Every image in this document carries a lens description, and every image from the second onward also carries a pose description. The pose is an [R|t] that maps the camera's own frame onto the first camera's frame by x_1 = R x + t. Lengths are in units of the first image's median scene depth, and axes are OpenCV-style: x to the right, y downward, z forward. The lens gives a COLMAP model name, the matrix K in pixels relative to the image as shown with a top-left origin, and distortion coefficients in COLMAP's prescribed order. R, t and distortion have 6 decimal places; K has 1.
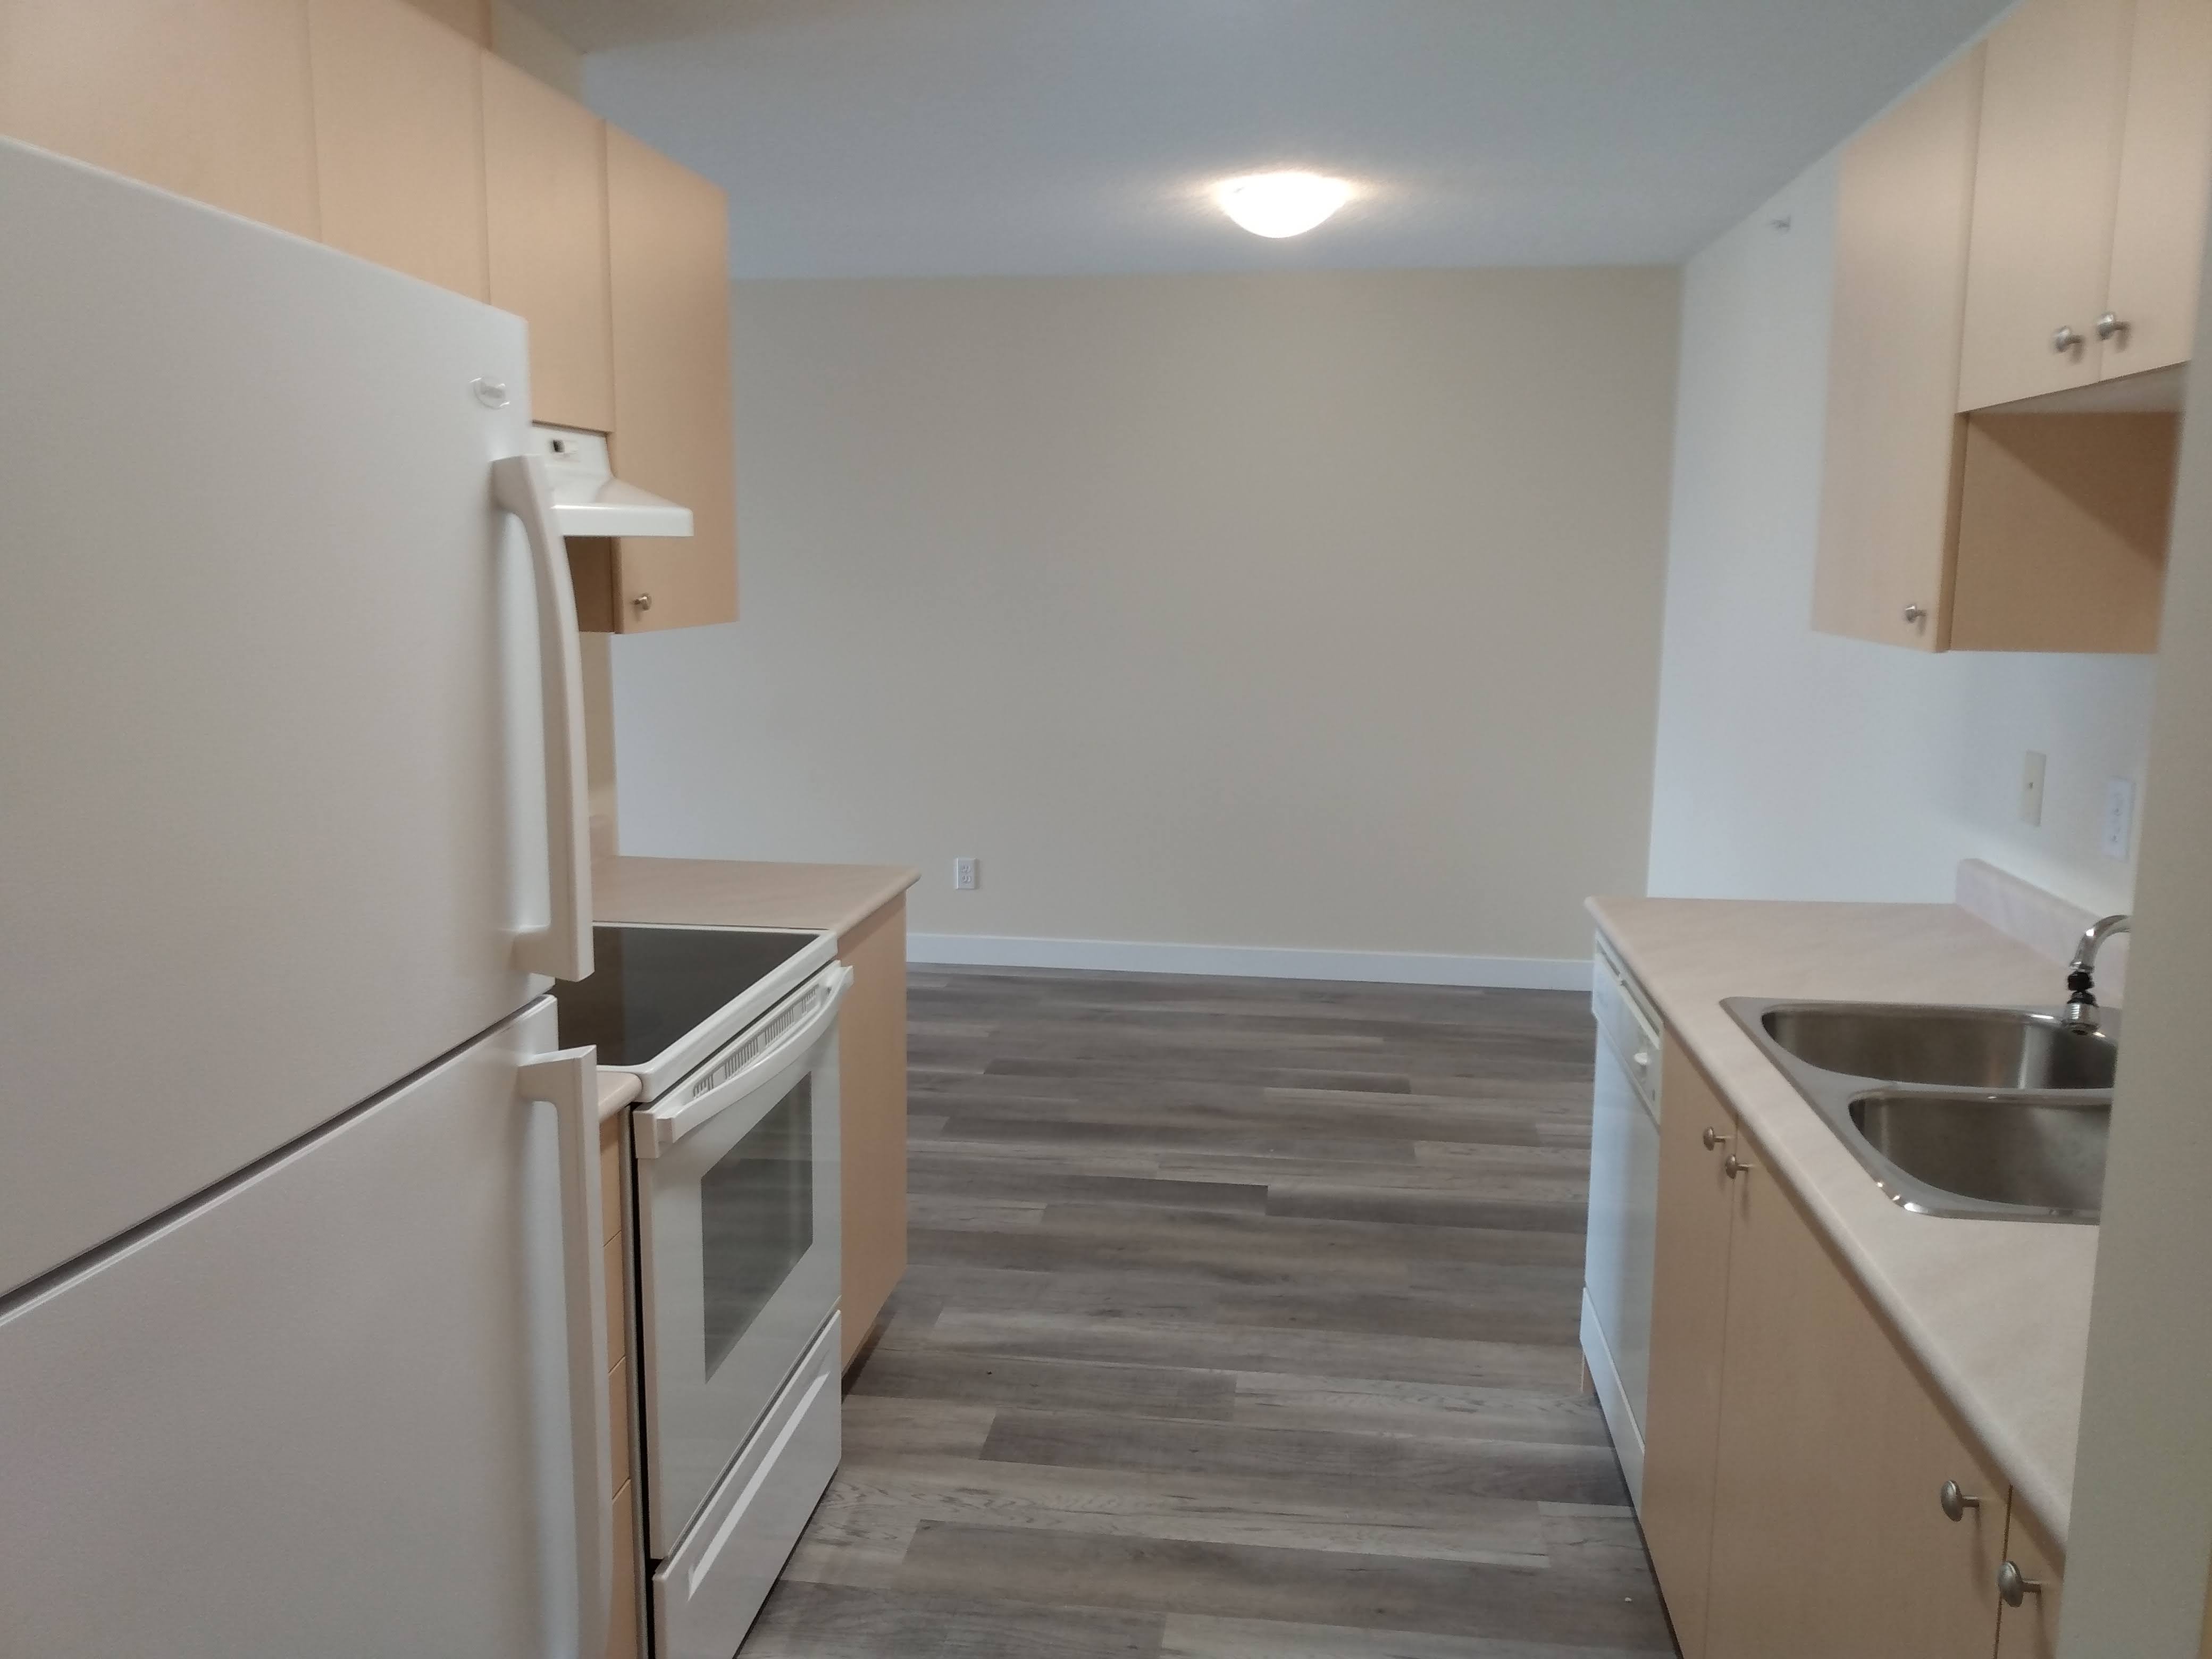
lens RADIAL K [[1732.2, 0, 1115.7], [0, 1732.2, 829.1], [0, 0, 1]] dist [0.020599, -0.018771]
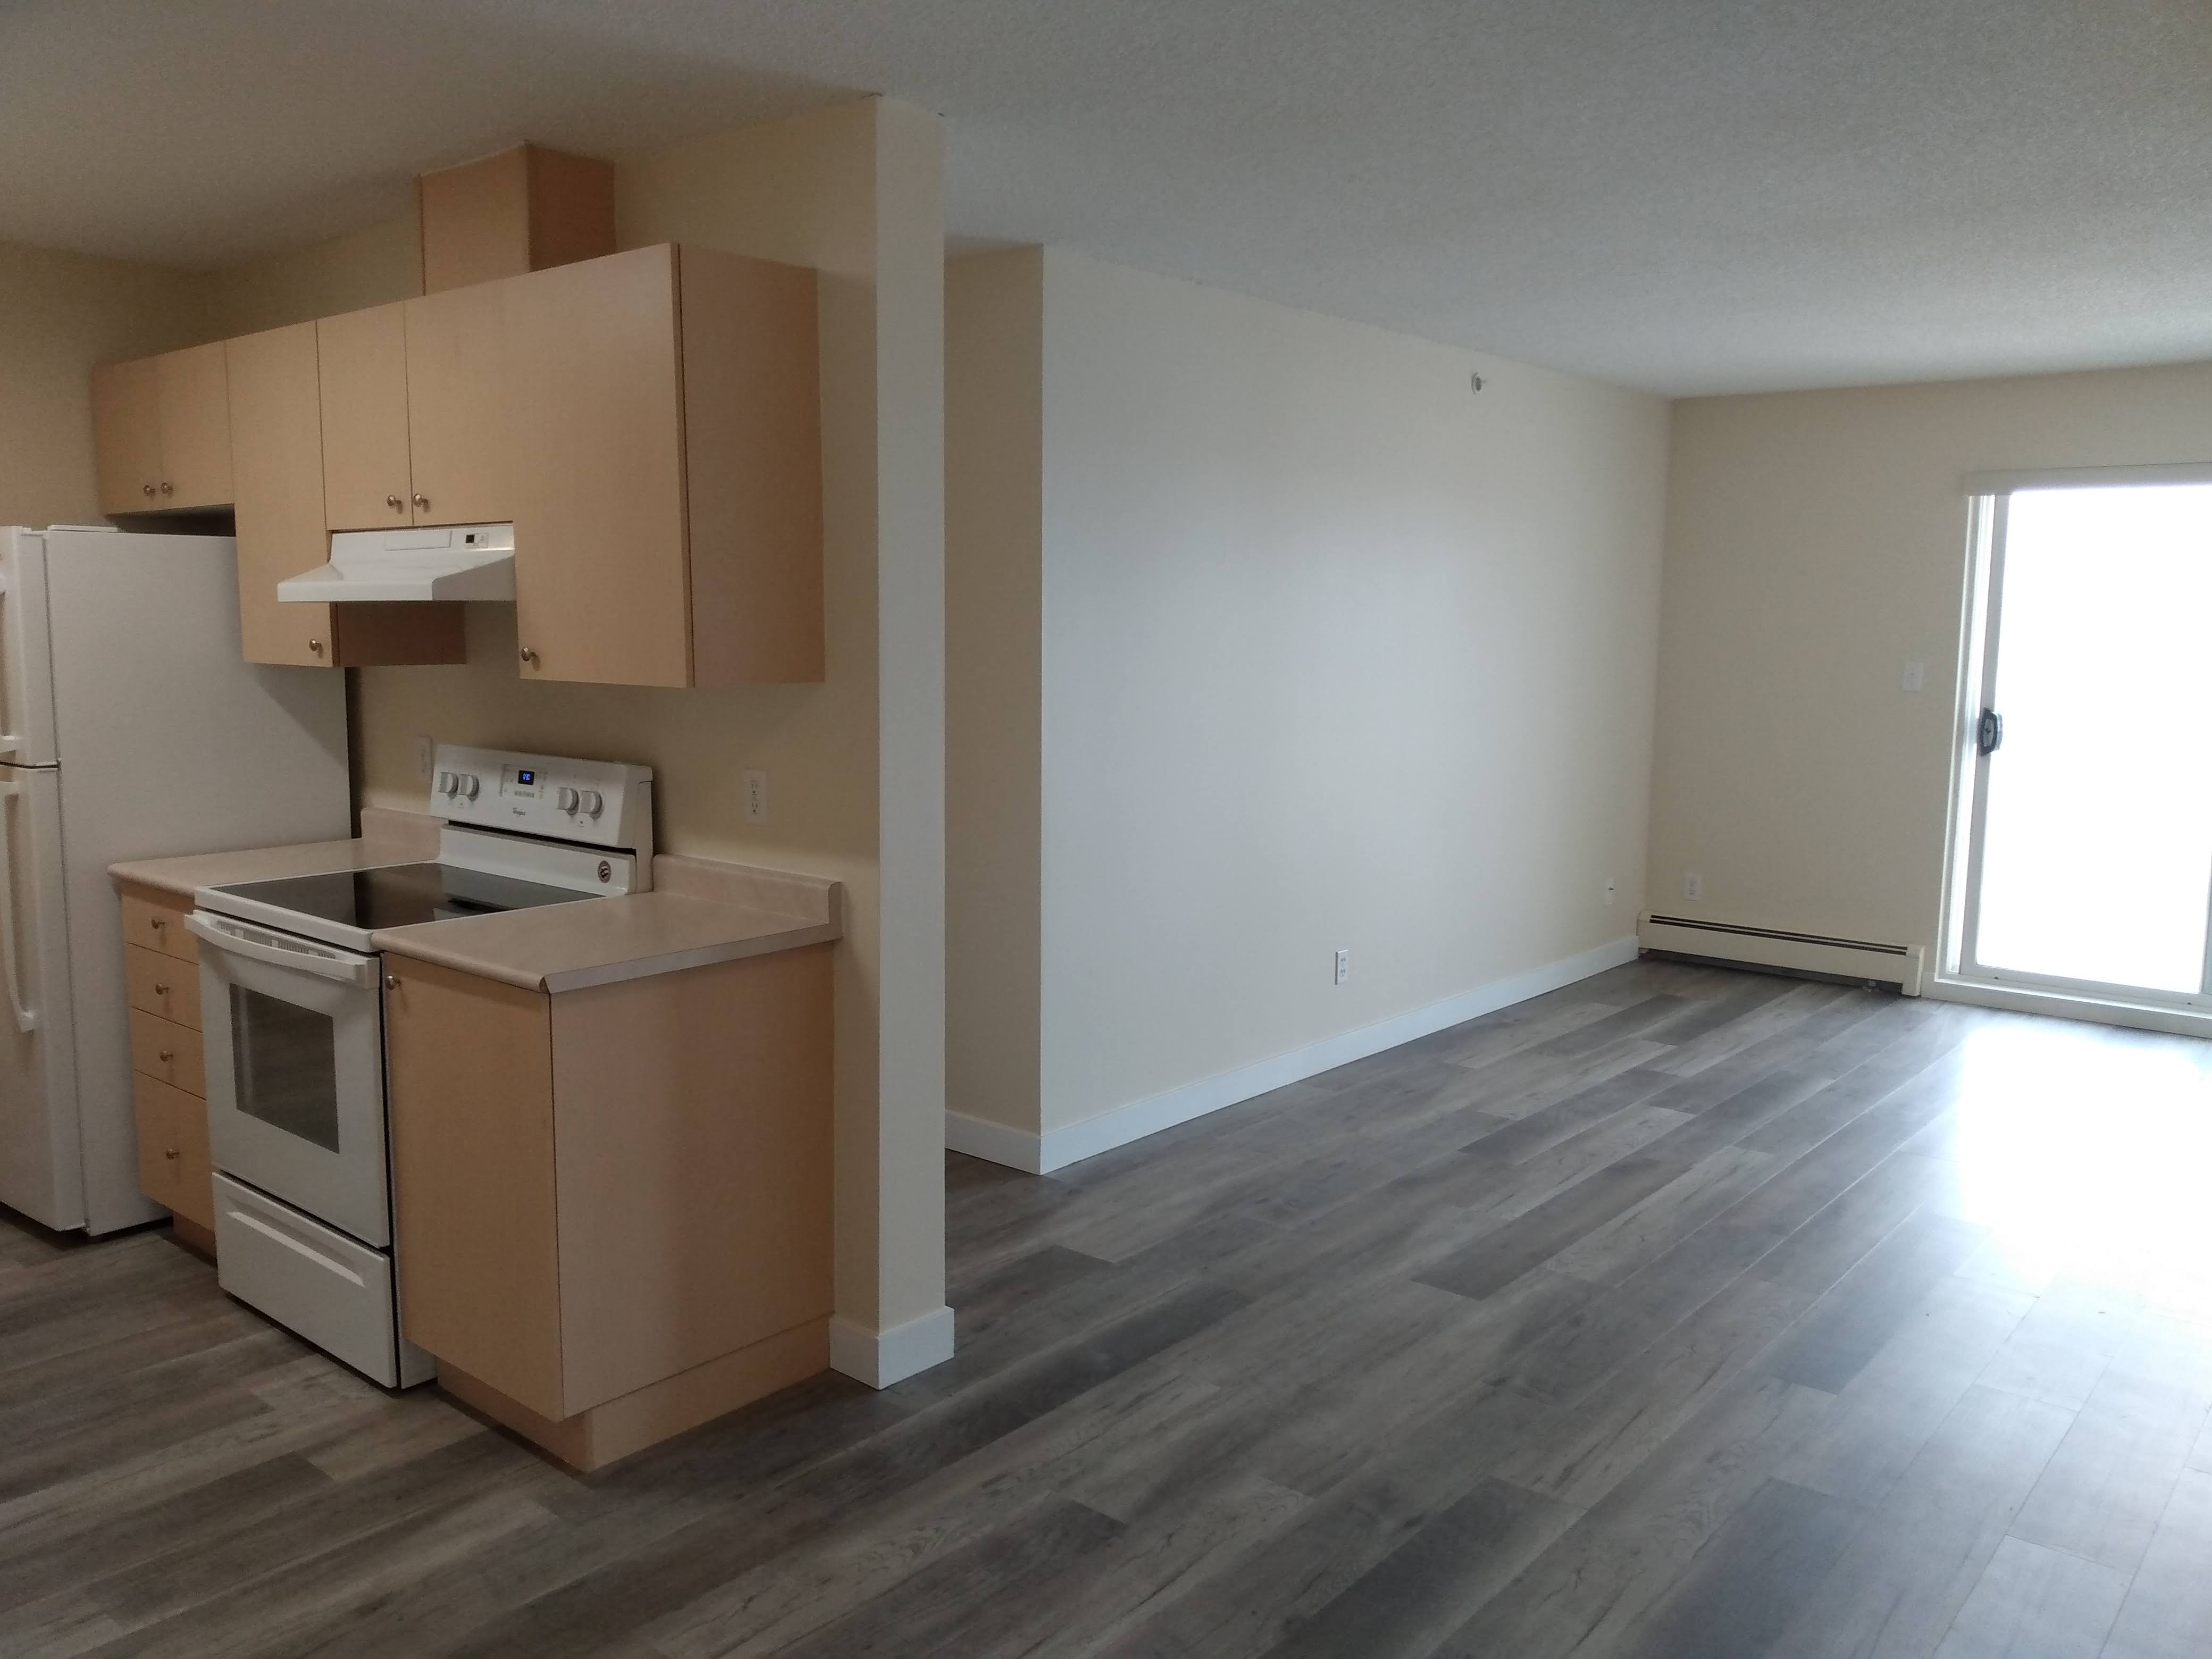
lens RADIAL K [[1732.2, 0, 1117.5], [0, 1732.2, 845.6], [0, 0, 1]] dist [0.020599, -0.018771]
pose [[-0.550469, 0.091456, -0.829831, 0.471678], [-0.151161, 0.966634, 0.206806, -0.282679], [0.821057, 0.239279, -0.518277, 1.780184]]
